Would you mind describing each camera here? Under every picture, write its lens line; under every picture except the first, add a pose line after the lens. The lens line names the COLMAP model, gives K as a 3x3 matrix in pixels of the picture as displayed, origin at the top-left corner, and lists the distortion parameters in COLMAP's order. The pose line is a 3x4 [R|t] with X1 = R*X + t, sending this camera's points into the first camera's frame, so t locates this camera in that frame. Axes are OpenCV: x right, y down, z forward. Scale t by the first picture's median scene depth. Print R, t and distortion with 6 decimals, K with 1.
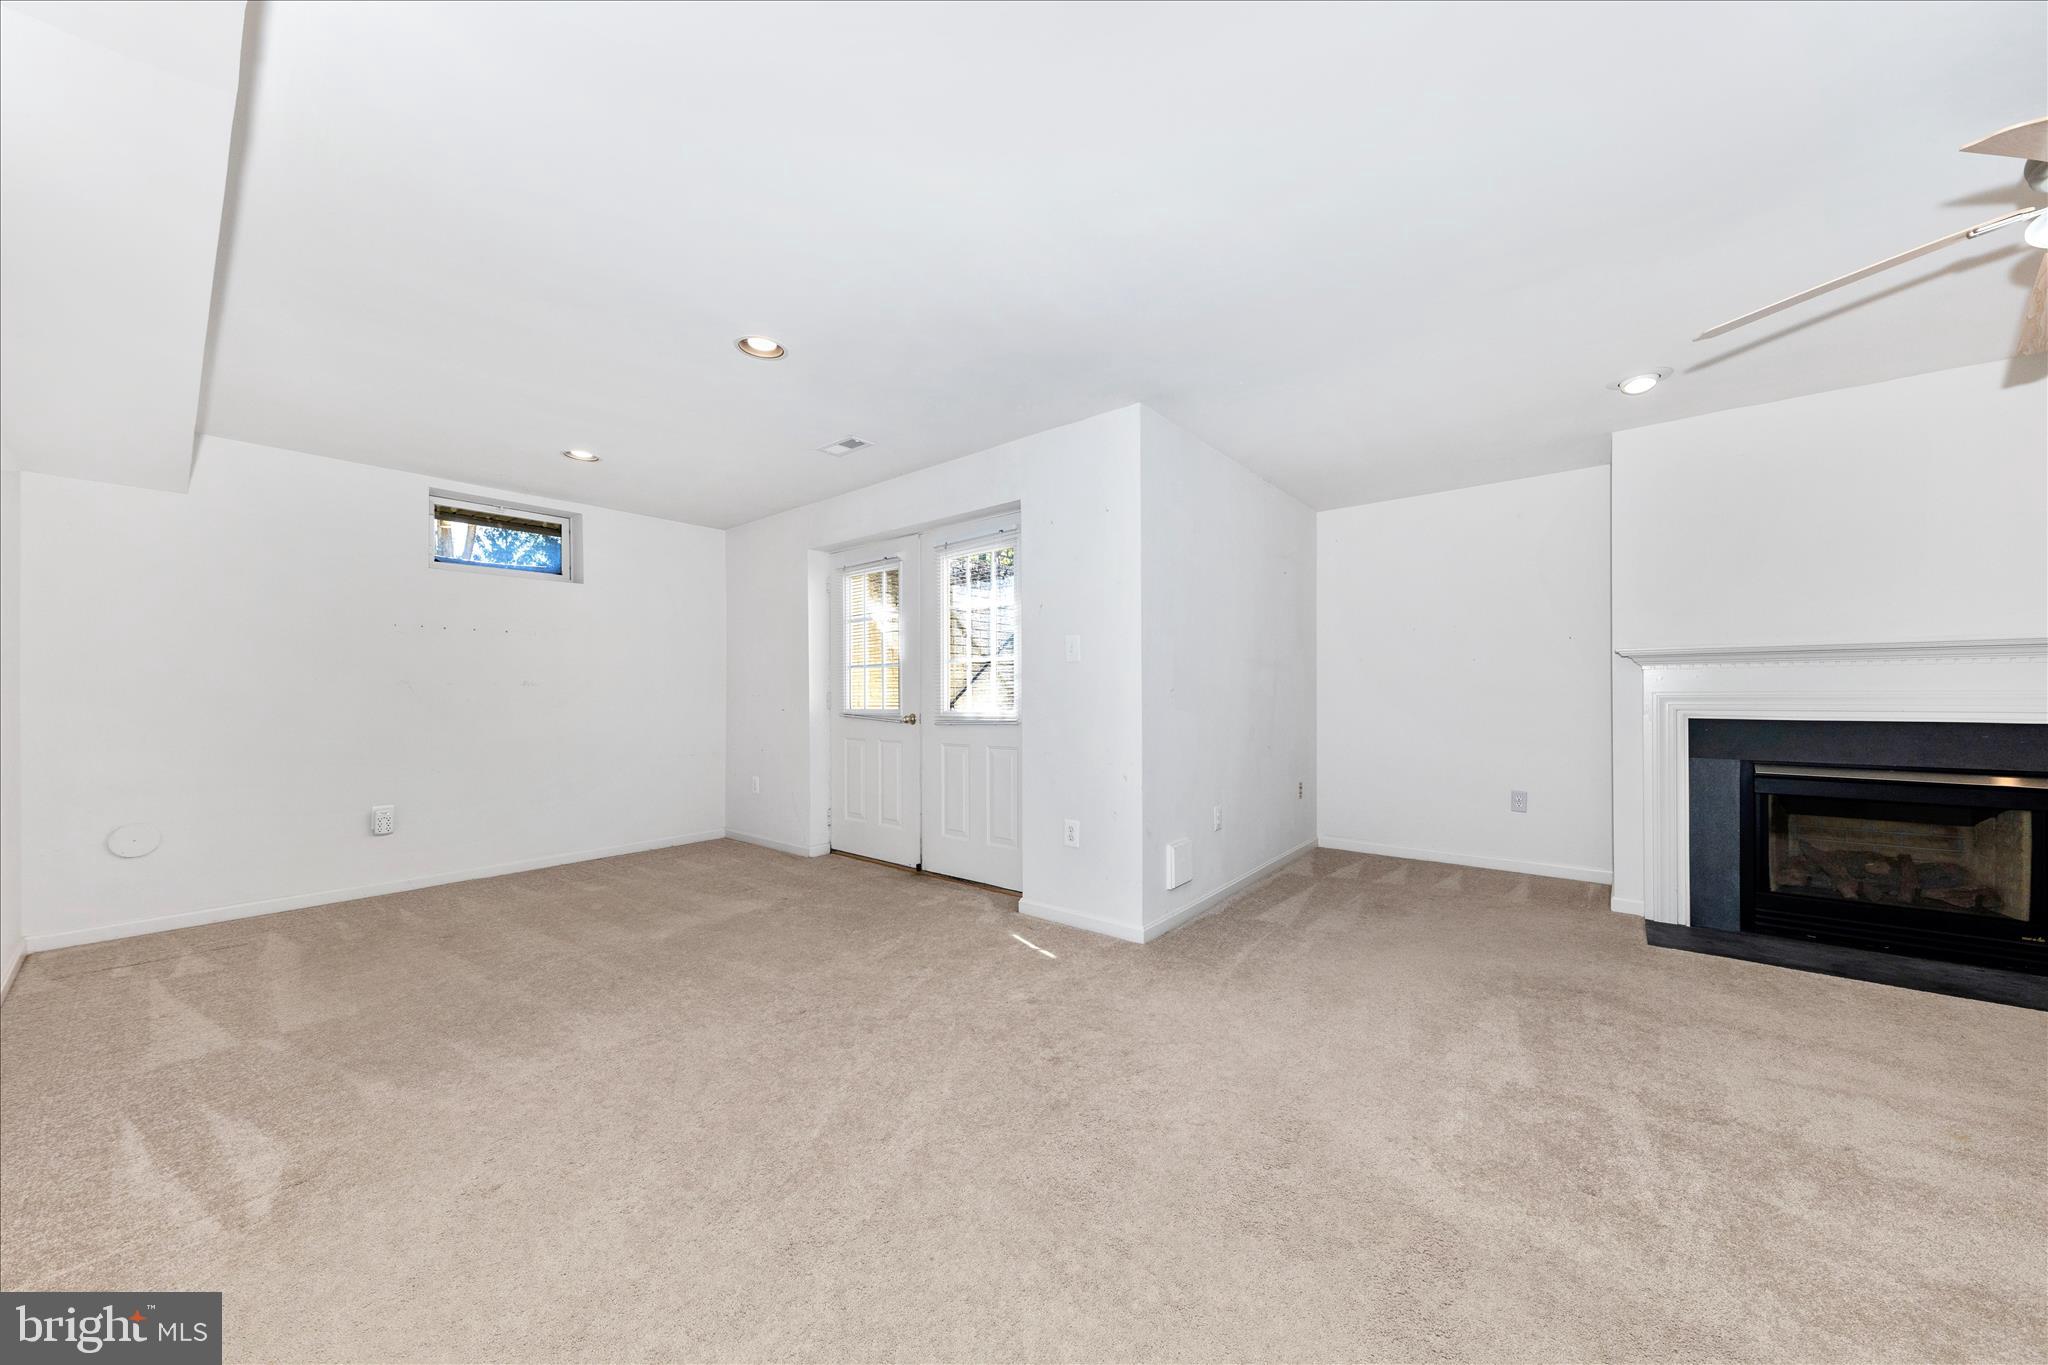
lens RADIAL K [[715.6, 0, 1021.1], [0, 715.6, 691.3], [0, 0, 1]] dist [0.002784, -0.000368]
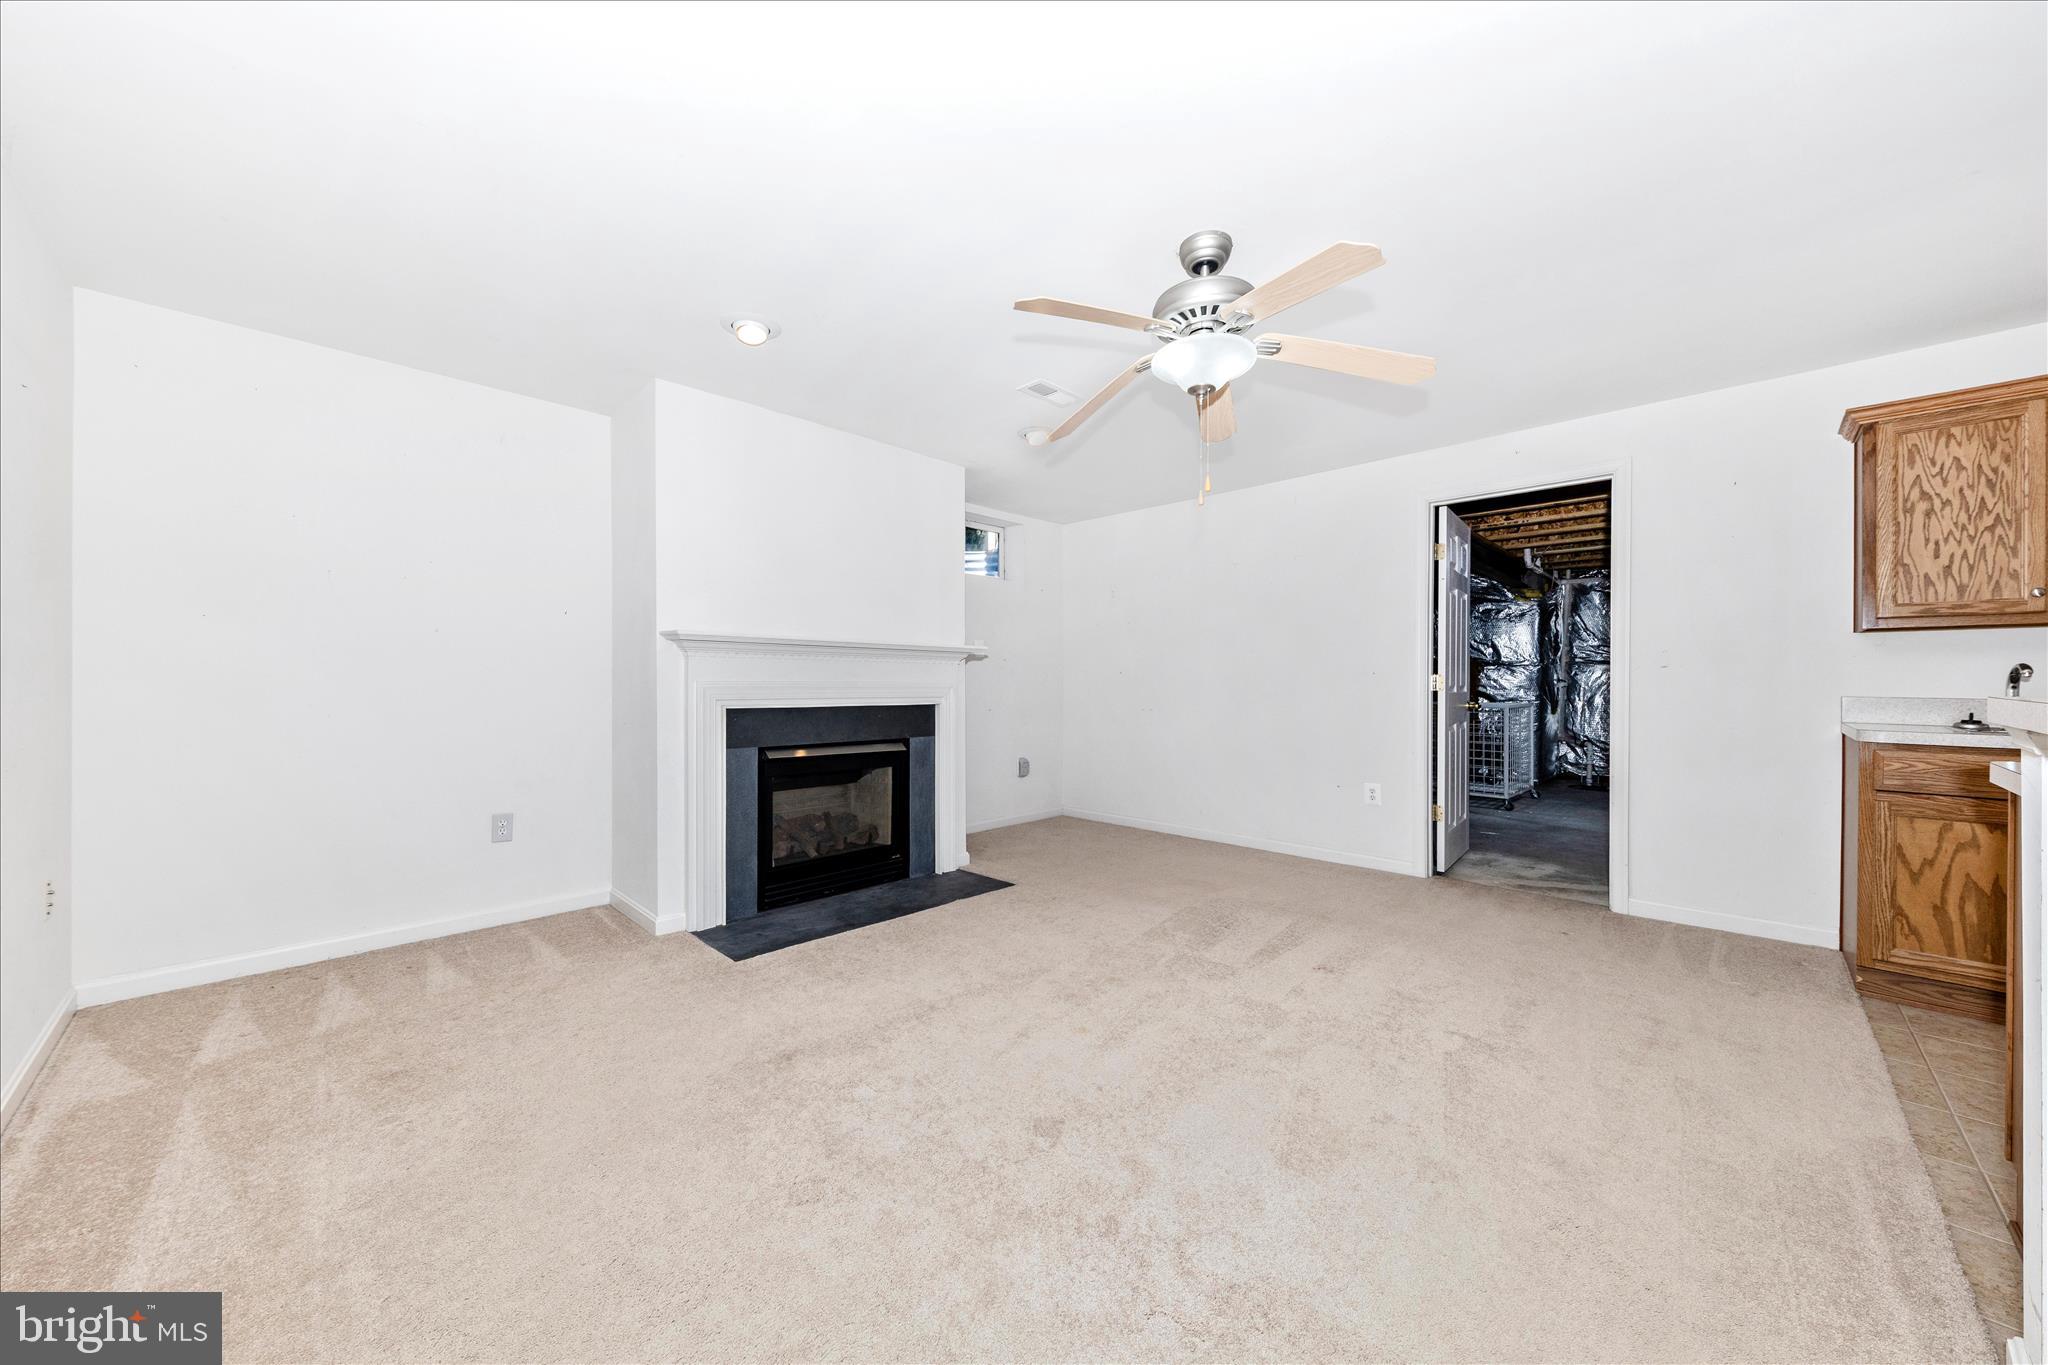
lens RADIAL K [[715.6, 0, 1022.9], [0, 715.6, 682.0], [0, 0, 1]] dist [0.002784, -0.000368]
pose [[0.091037, 0.008972, 0.995807, 0.010347], [-0.009777, 0.999919, -0.008115, 0.006544], [-0.995799, -0.008997, 0.091118, 0.536060]]
